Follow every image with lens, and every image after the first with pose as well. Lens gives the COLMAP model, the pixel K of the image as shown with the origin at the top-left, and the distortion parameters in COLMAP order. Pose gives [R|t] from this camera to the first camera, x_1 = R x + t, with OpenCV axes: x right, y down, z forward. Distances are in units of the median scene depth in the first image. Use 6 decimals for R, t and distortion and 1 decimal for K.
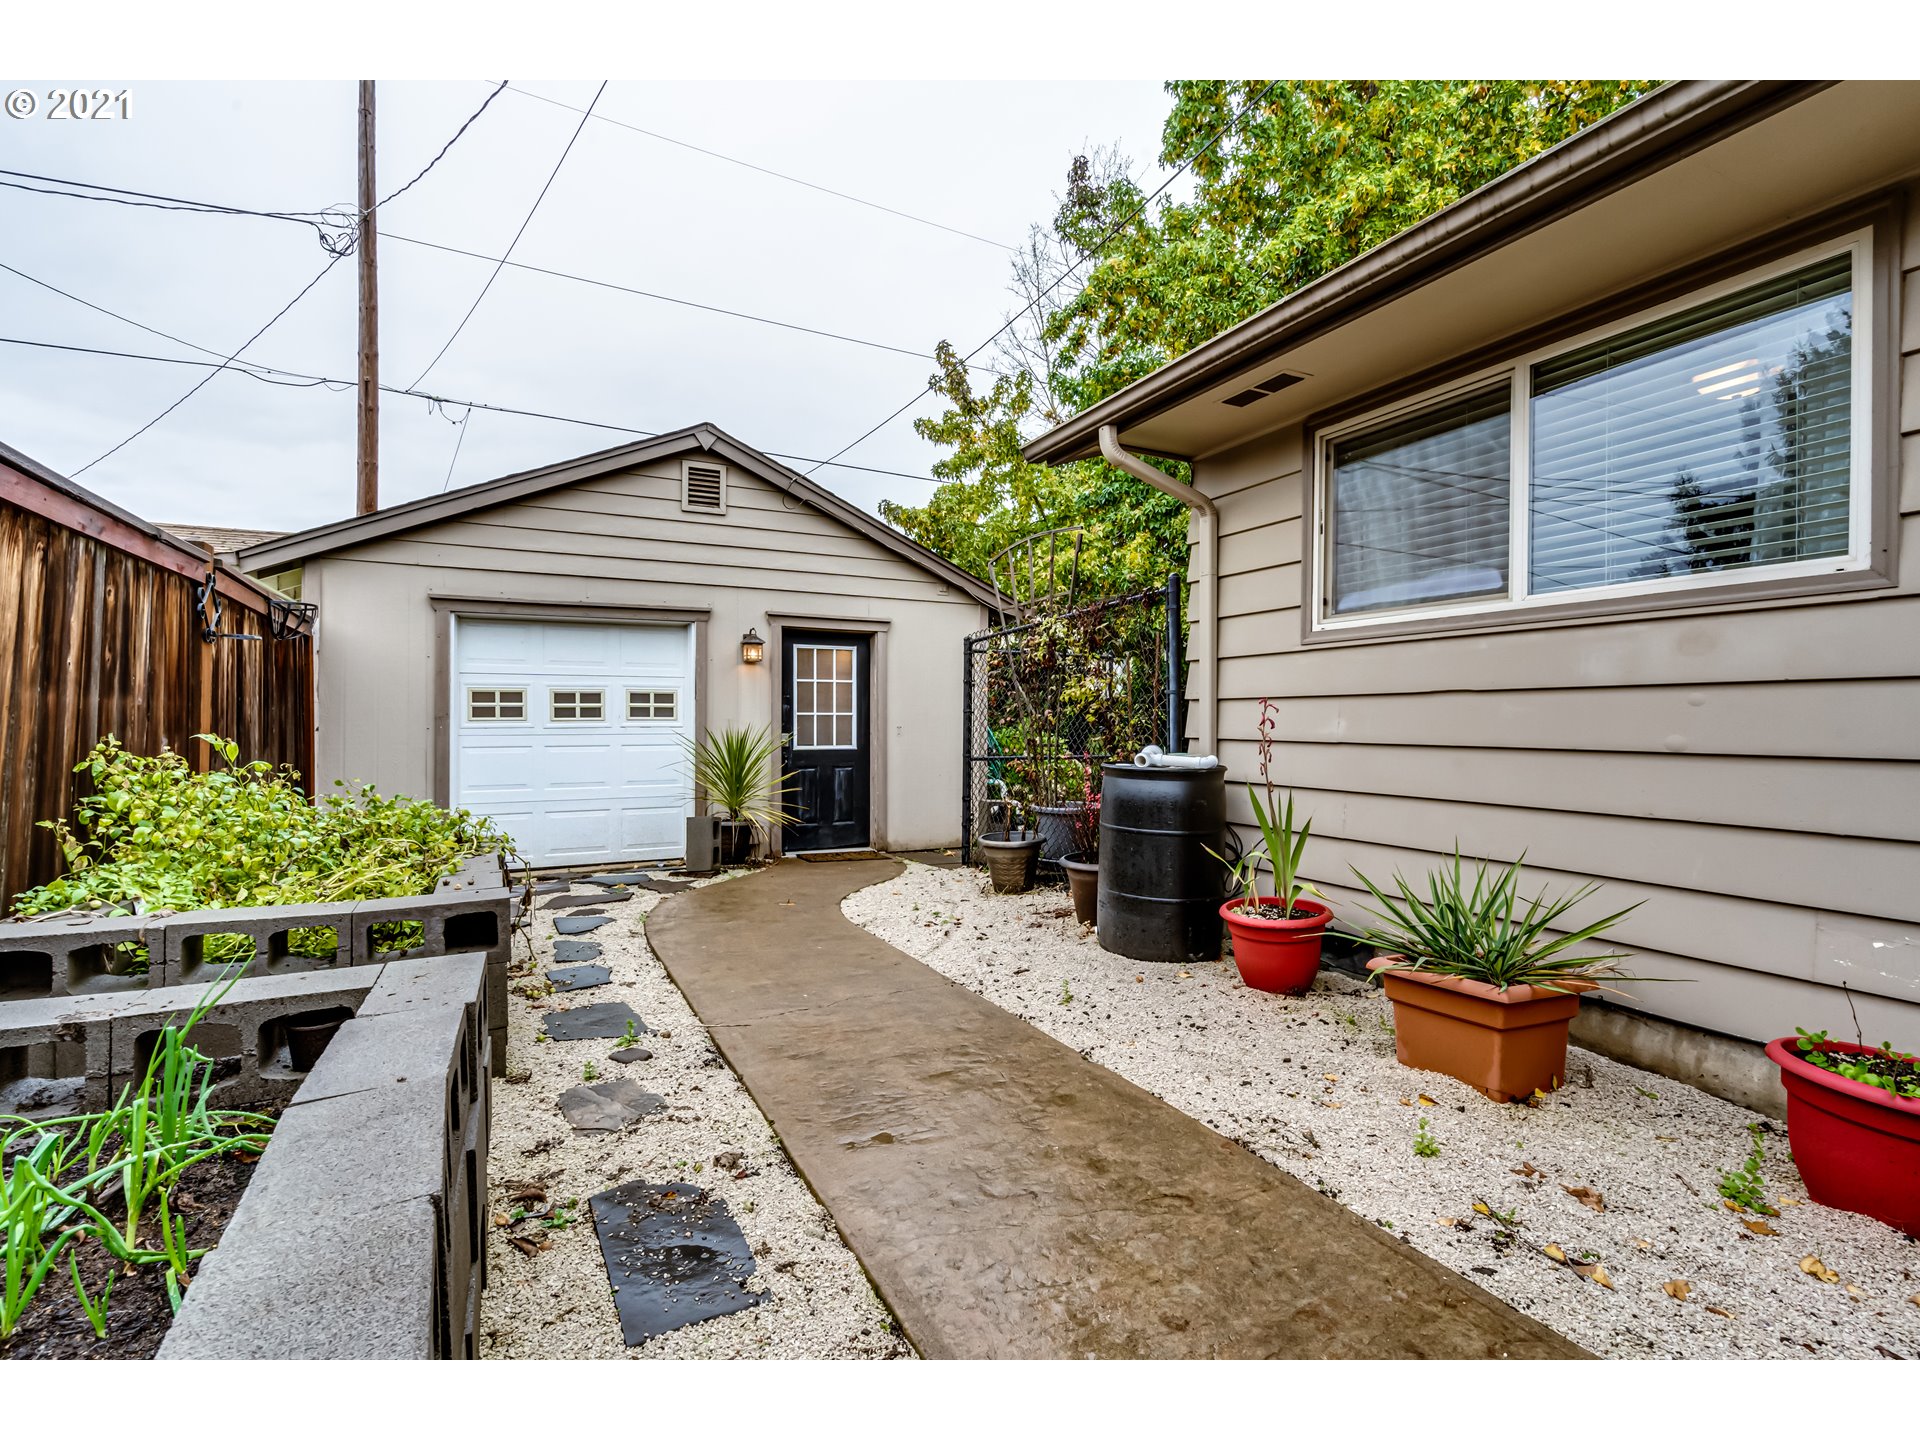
lens RADIAL K [[861.9, 0, 960.0], [0, 861.9, 720.0], [0, 0, 1]] dist [0.001197, 0.000483]
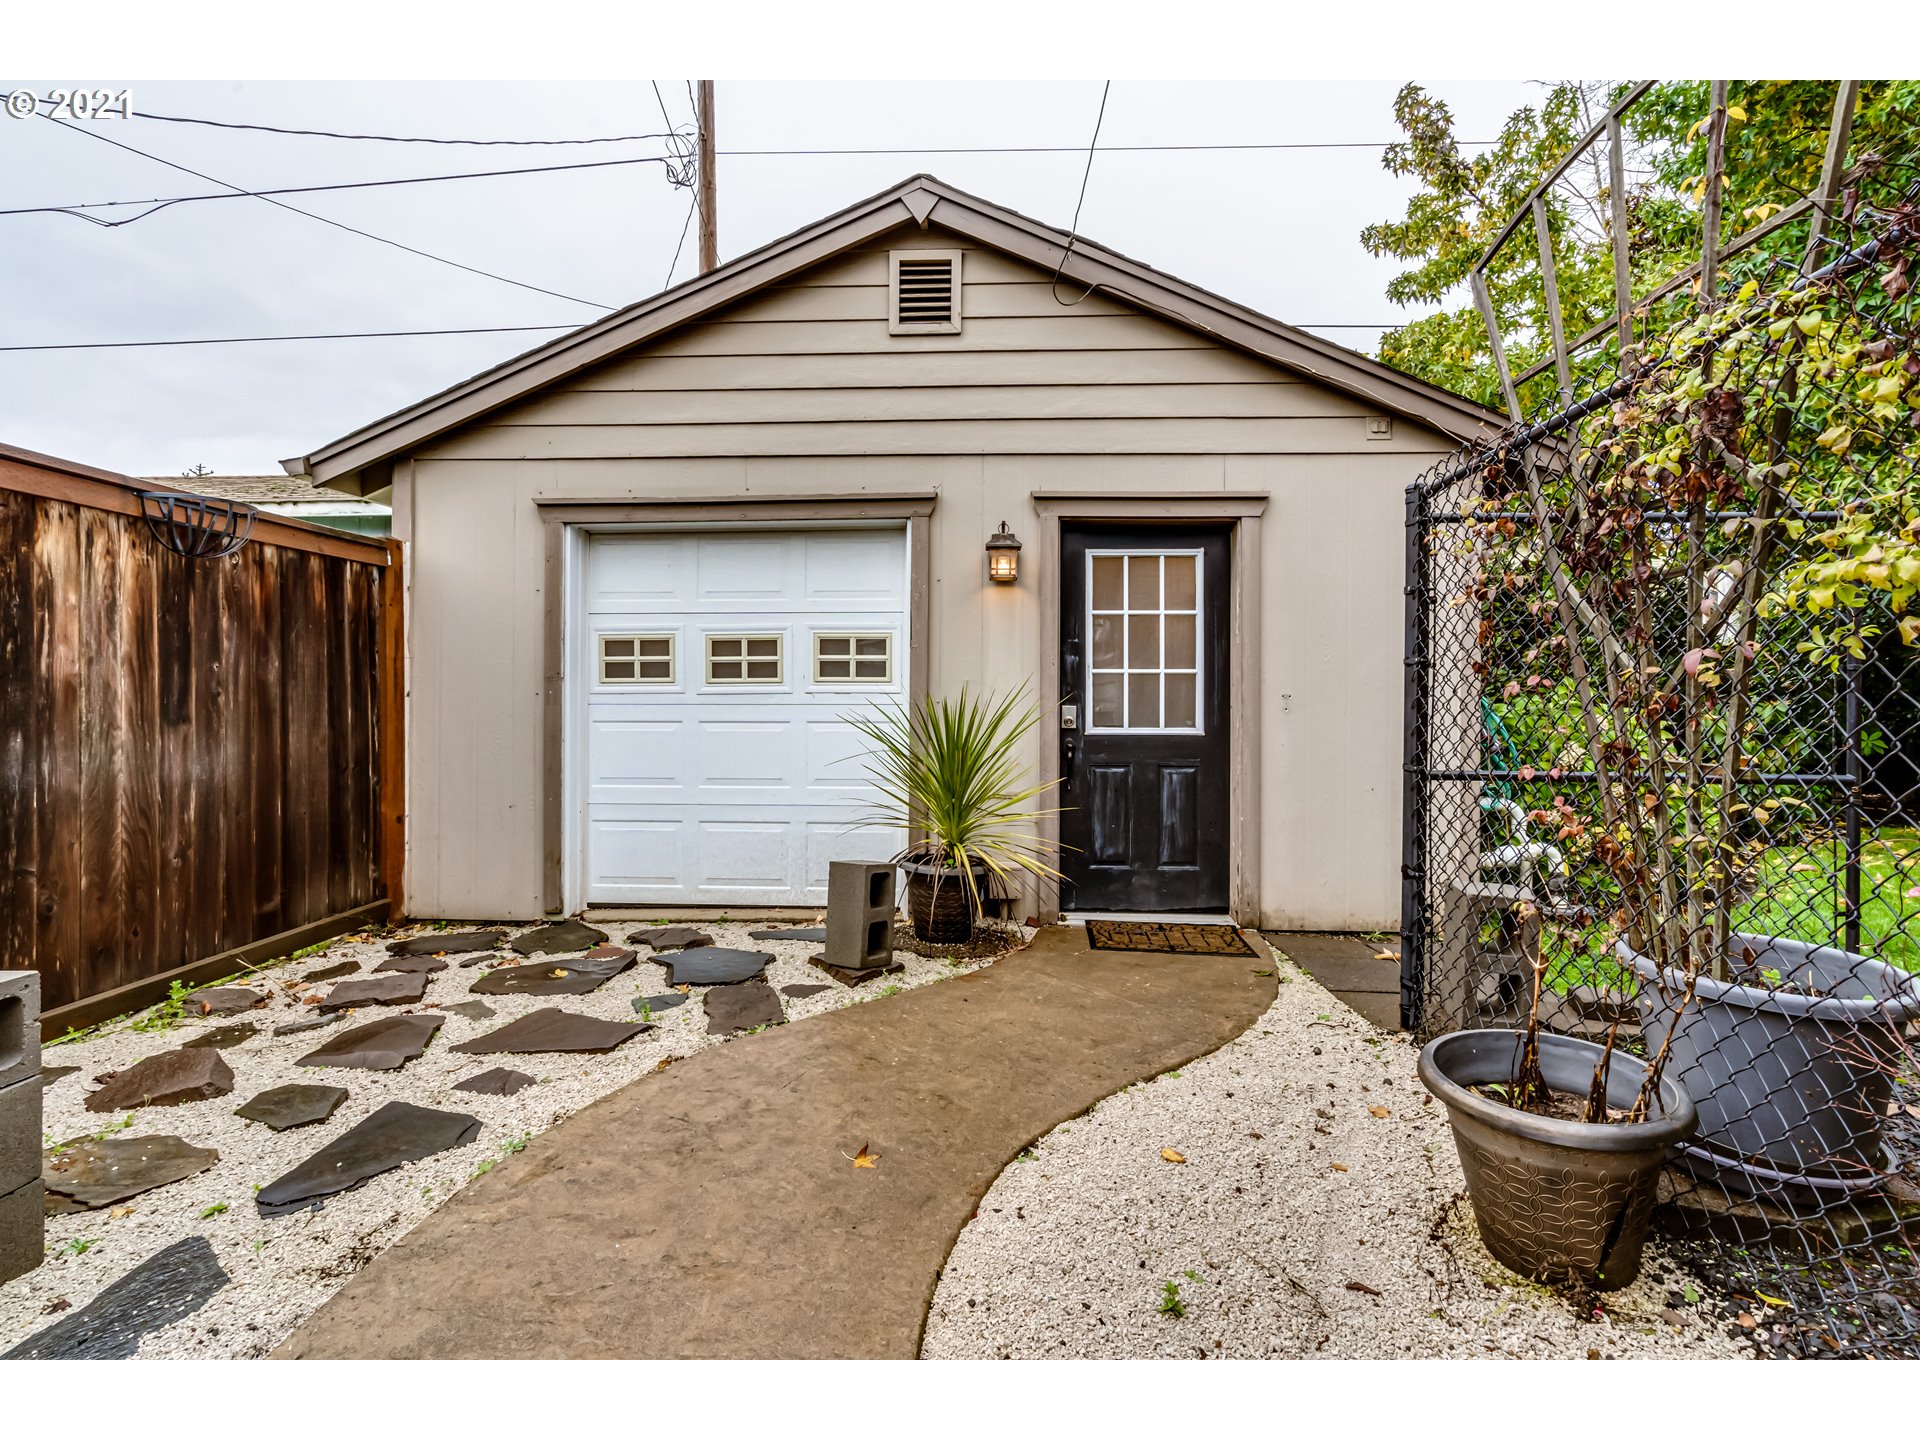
lens RADIAL K [[887.7, 0, 960.4], [0, 887.7, 677.1], [0, 0, 1]] dist [-0.000989, 0.000860]
pose [[0.870814, -0.001585, -0.491609, 0.025347], [-0.000261, 0.999993, -0.003686, -0.000990], [0.491612, 0.003338, 0.870808, 0.473856]]
